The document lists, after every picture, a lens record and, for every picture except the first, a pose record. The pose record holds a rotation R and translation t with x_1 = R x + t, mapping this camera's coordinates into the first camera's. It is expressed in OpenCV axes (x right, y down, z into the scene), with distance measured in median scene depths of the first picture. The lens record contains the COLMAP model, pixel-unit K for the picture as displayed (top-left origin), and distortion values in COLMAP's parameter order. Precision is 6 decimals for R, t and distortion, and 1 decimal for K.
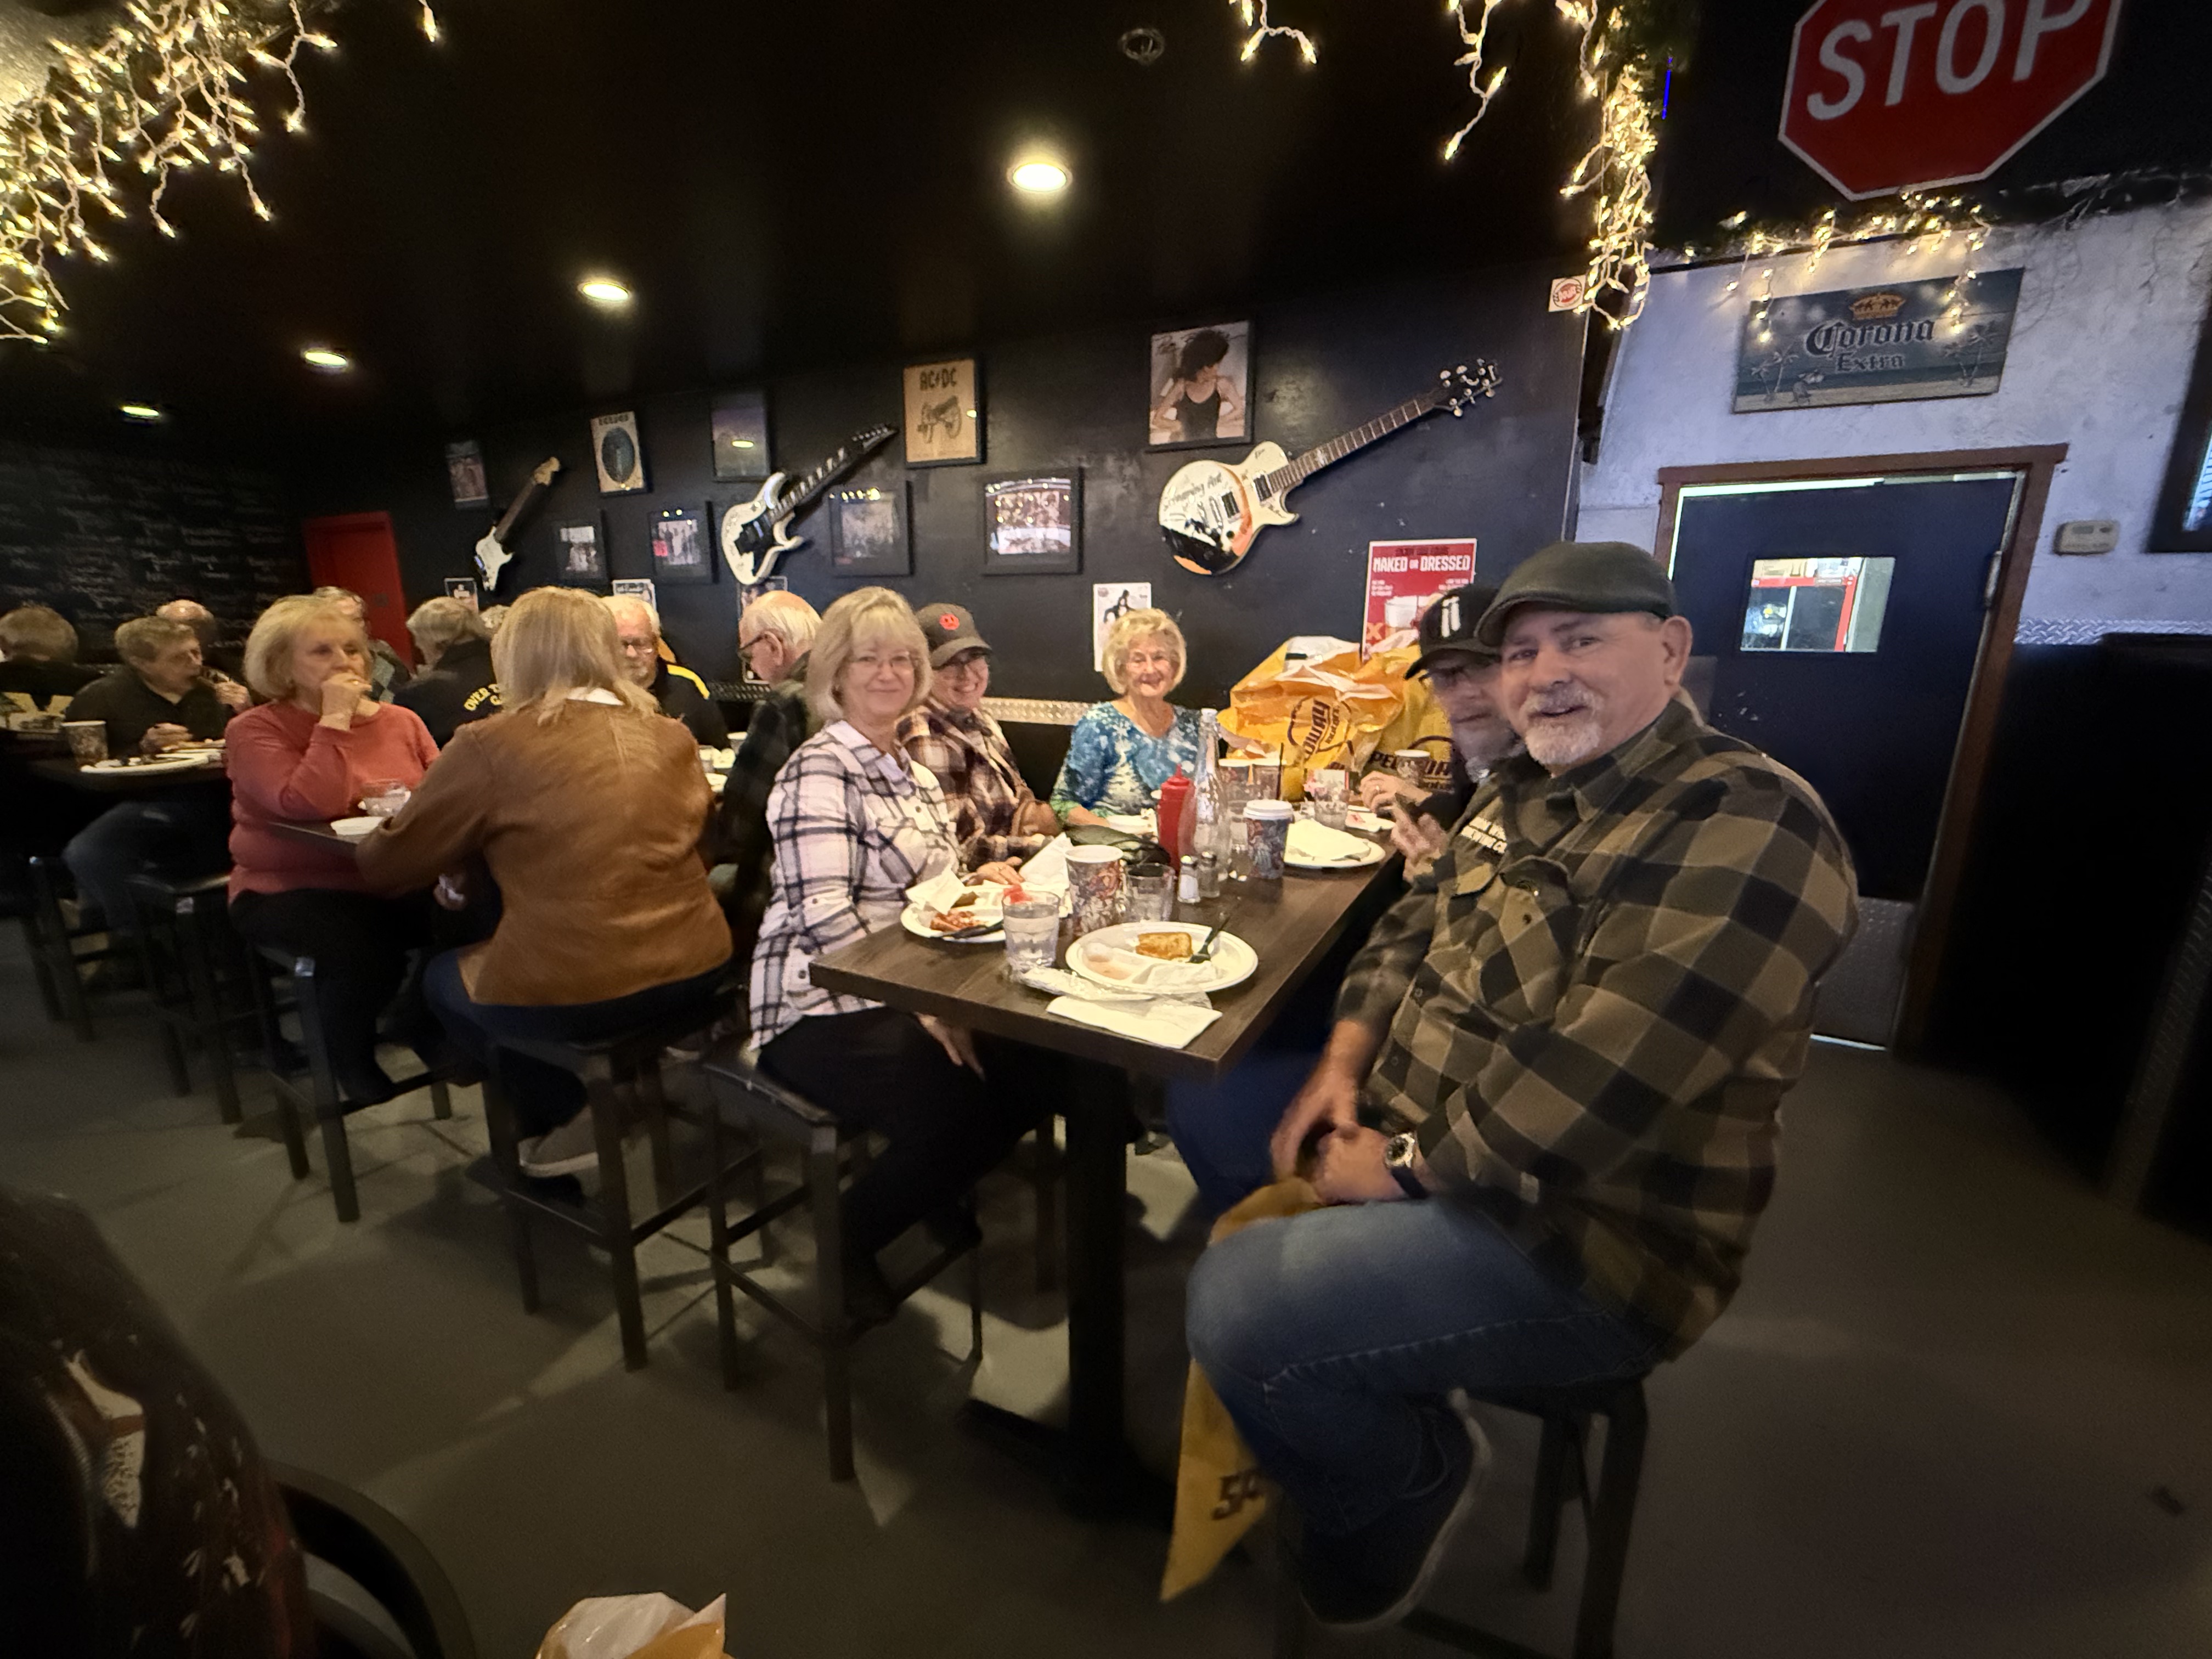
lens RADIAL K [[876.5, 0, 1115.1], [0, 876.5, 819.5], [0, 0, 1]] dist [-0.004630, 0.000631]
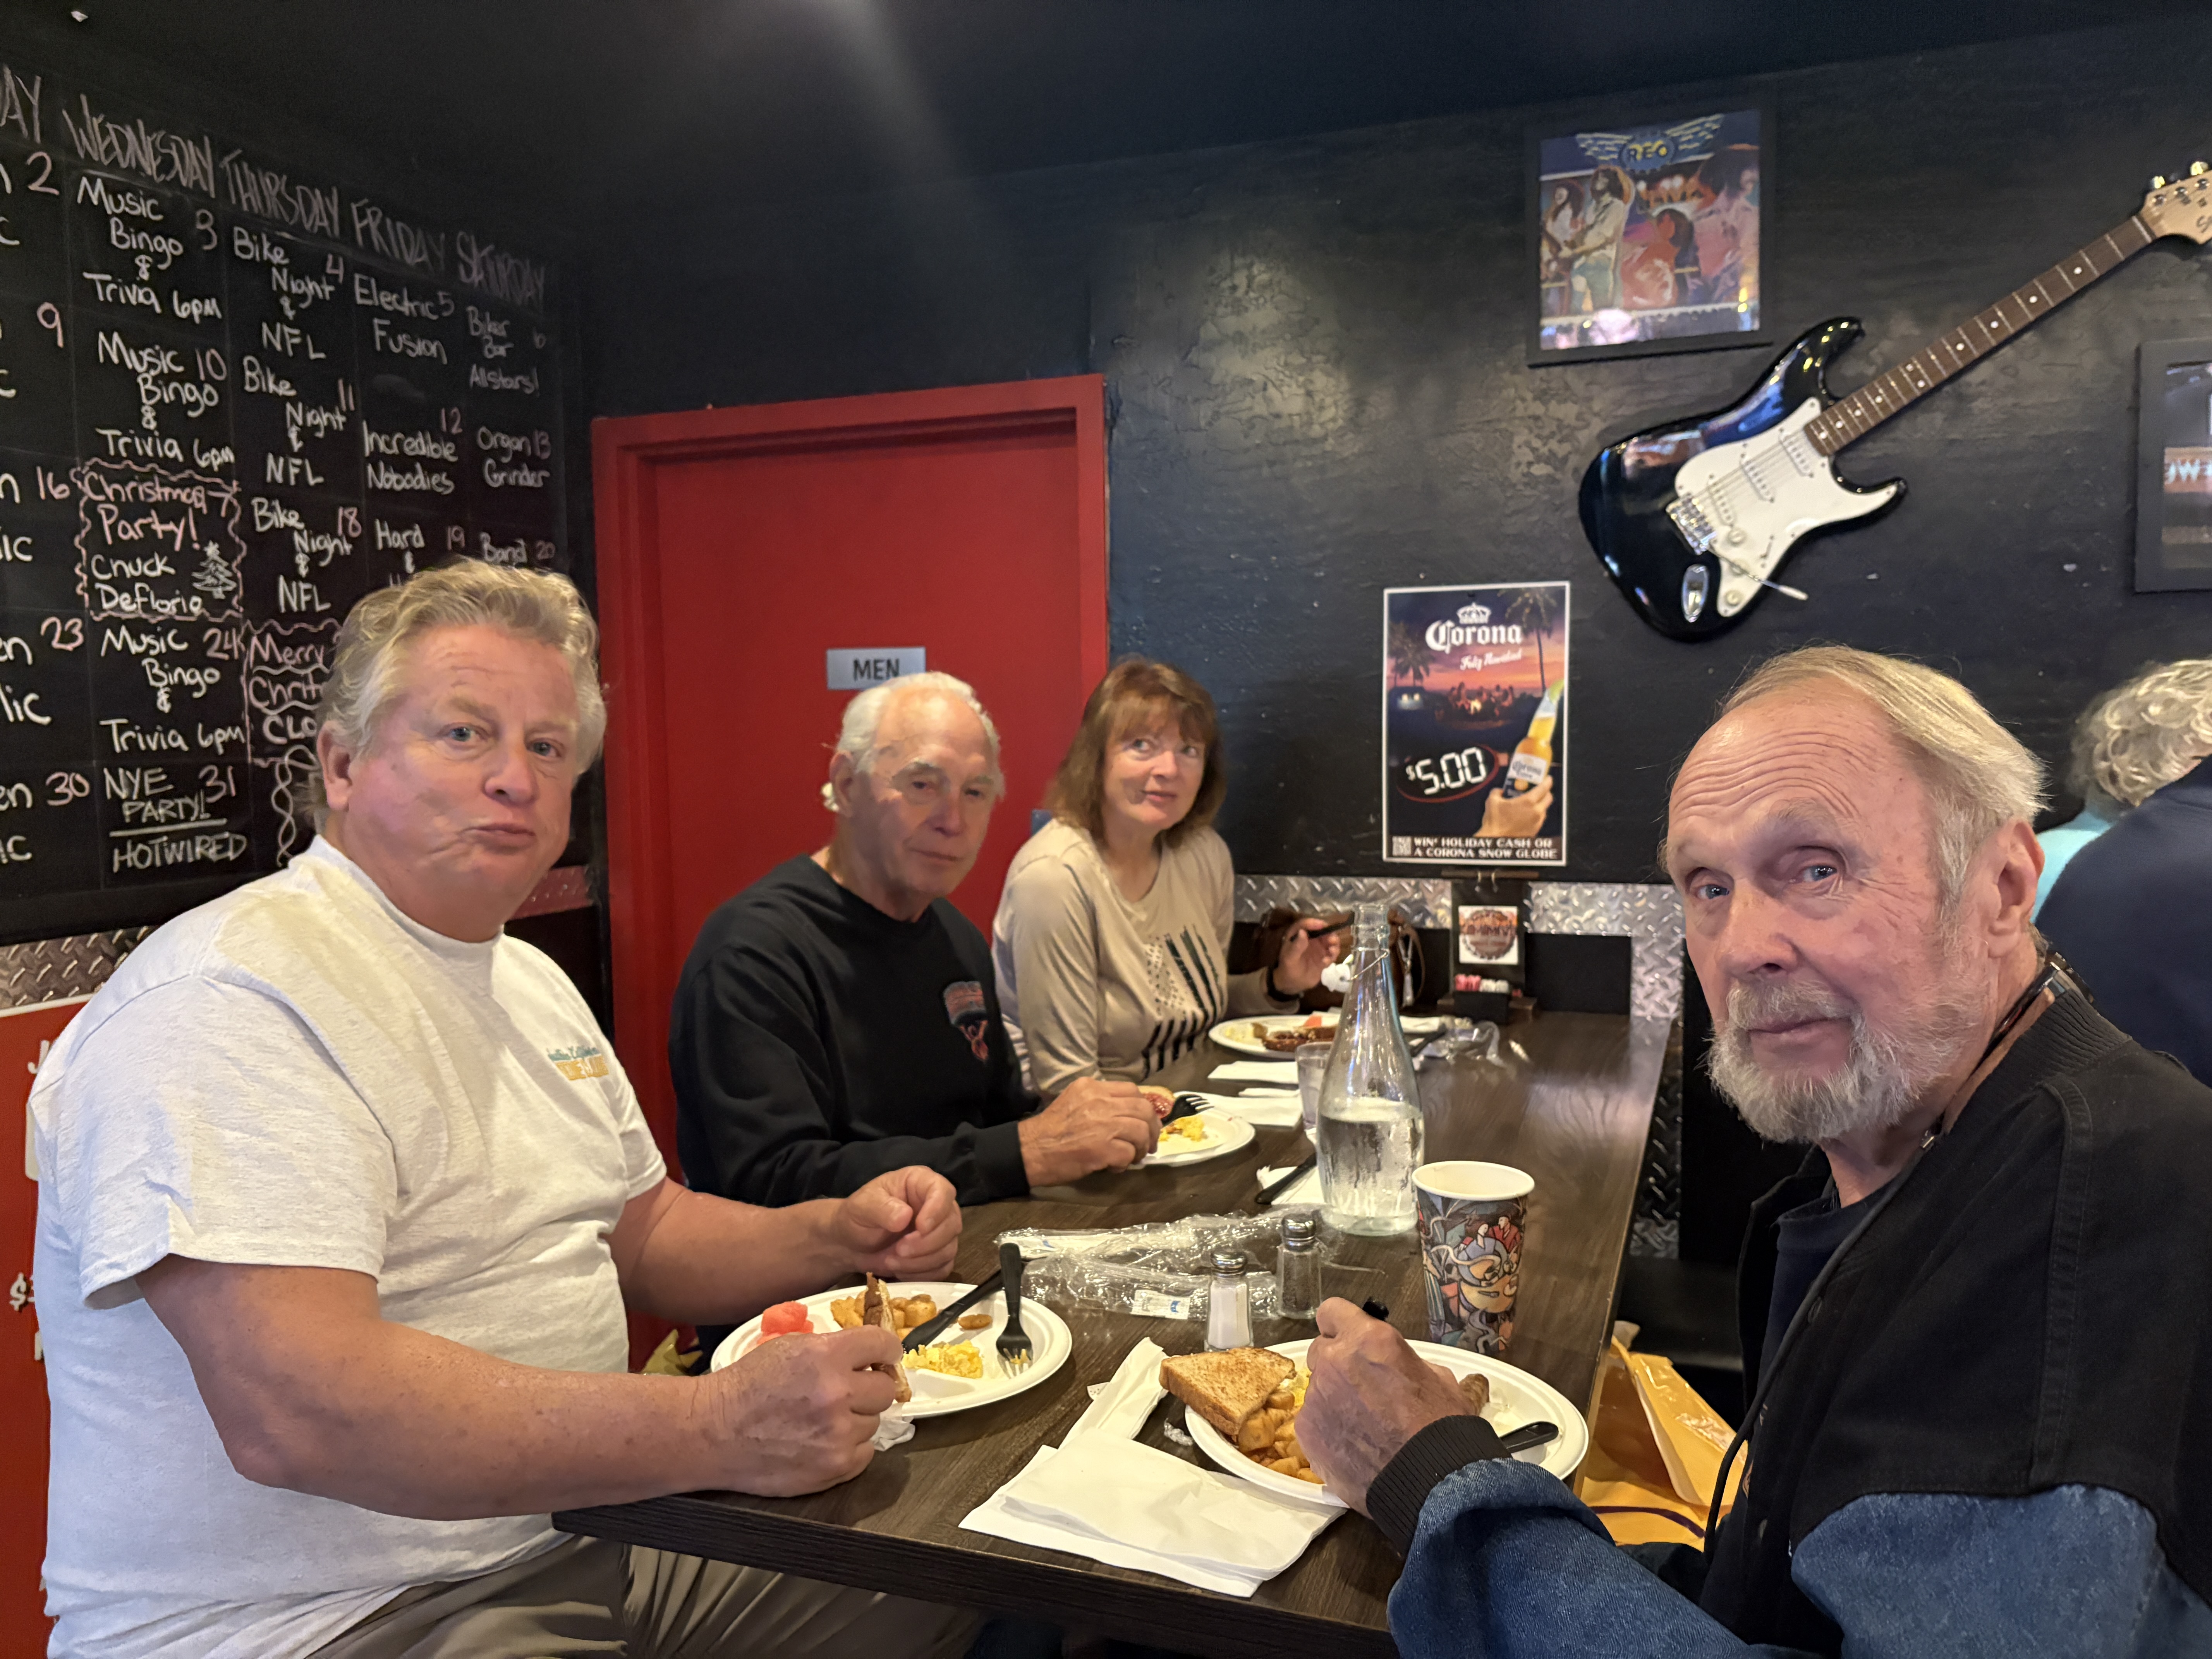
lens RADIAL K [[1691.7, 0, 1101.6], [0, 1691.7, 829.0], [0, 0, 1]] dist [0.013121, -0.008748]
pose [[0.991354, -0.032076, 0.127237, -1.547761], [0.050592, 0.988126, -0.145079, -0.194982], [-0.121072, 0.150261, 0.981205, 0.771546]]
